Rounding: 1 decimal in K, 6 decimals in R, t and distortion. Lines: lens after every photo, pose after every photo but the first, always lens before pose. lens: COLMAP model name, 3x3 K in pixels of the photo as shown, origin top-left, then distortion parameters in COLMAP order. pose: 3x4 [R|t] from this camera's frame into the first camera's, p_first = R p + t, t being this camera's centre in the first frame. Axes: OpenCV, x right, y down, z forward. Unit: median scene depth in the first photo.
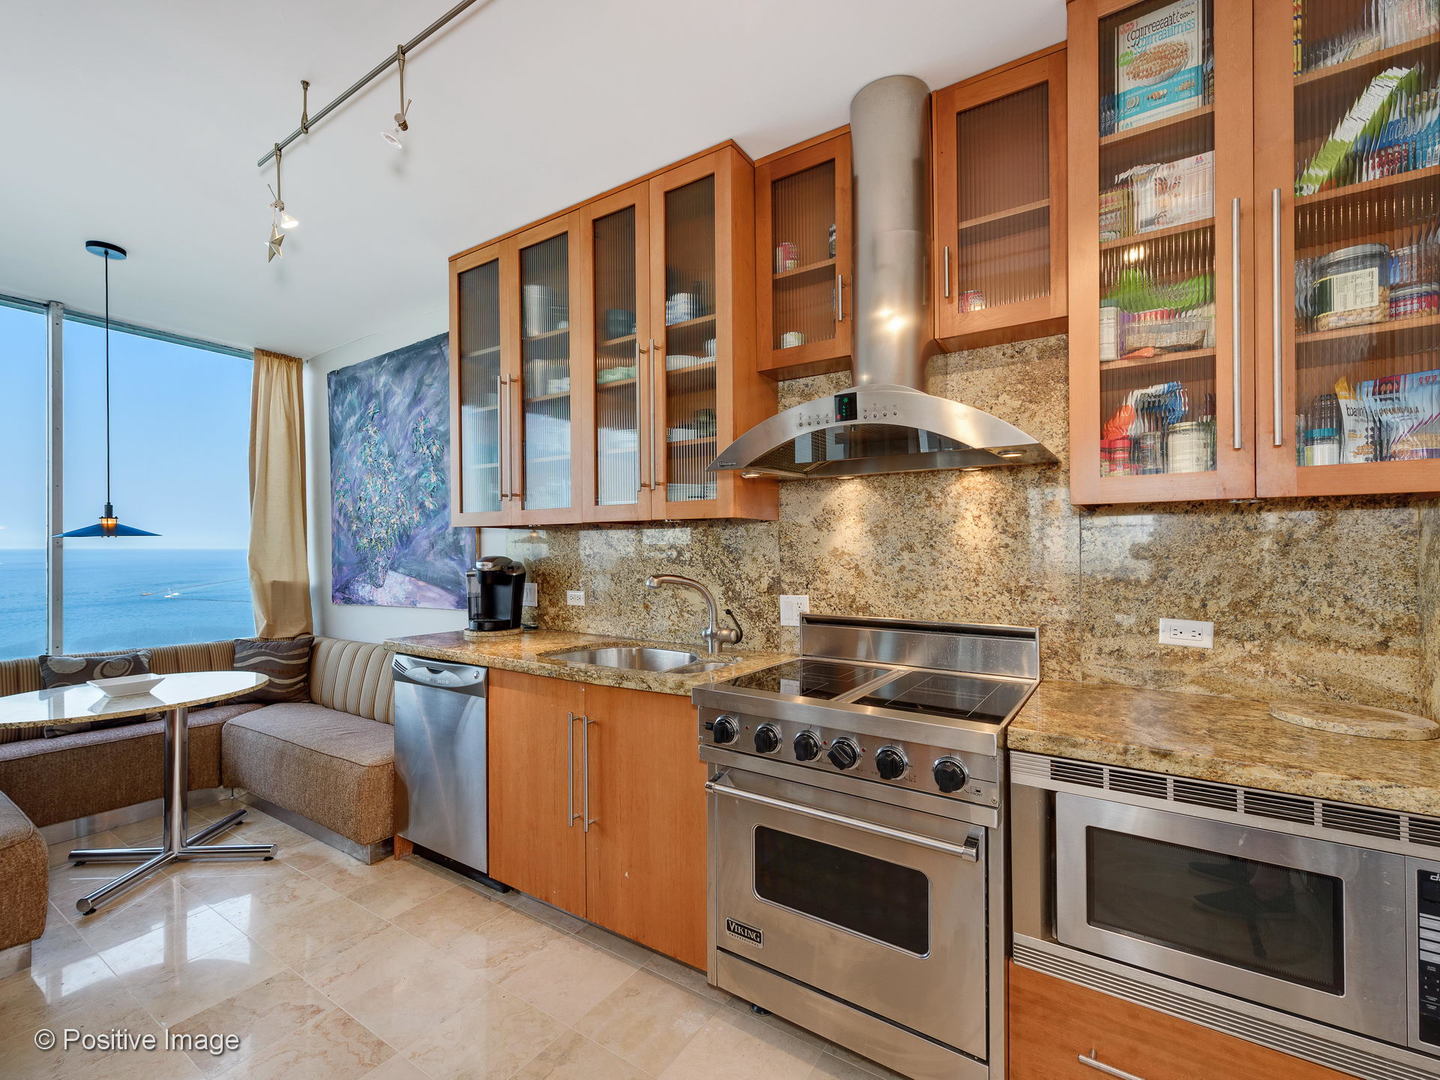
lens RADIAL K [[648.7, 0, 722.8], [0, 648.7, 544.9], [0, 0, 1]] dist [0.001767, 0.000218]
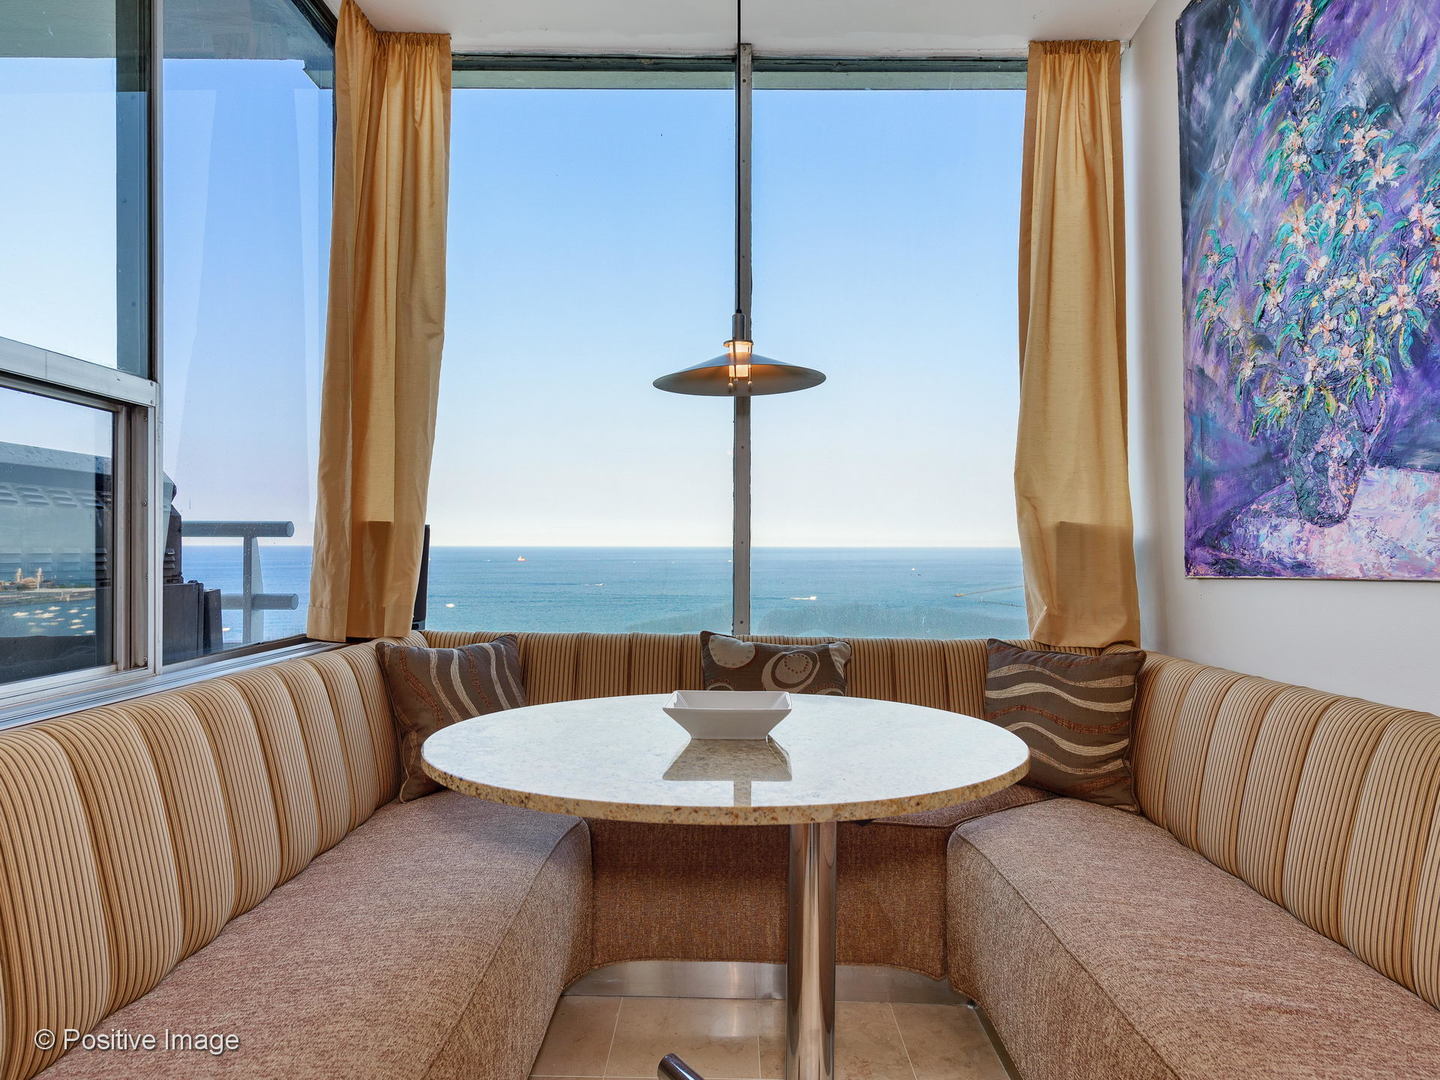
lens RADIAL K [[895.6, 0, 720.8], [0, 895.6, 535.6], [0, 0, 1]] dist [0.002627, 0.000106]
pose [[0.552732, -0.004692, -0.833346, -0.304665], [-0.004158, 0.999956, -0.008388, 0.073858], [0.833349, 0.008101, 0.552688, 0.460892]]
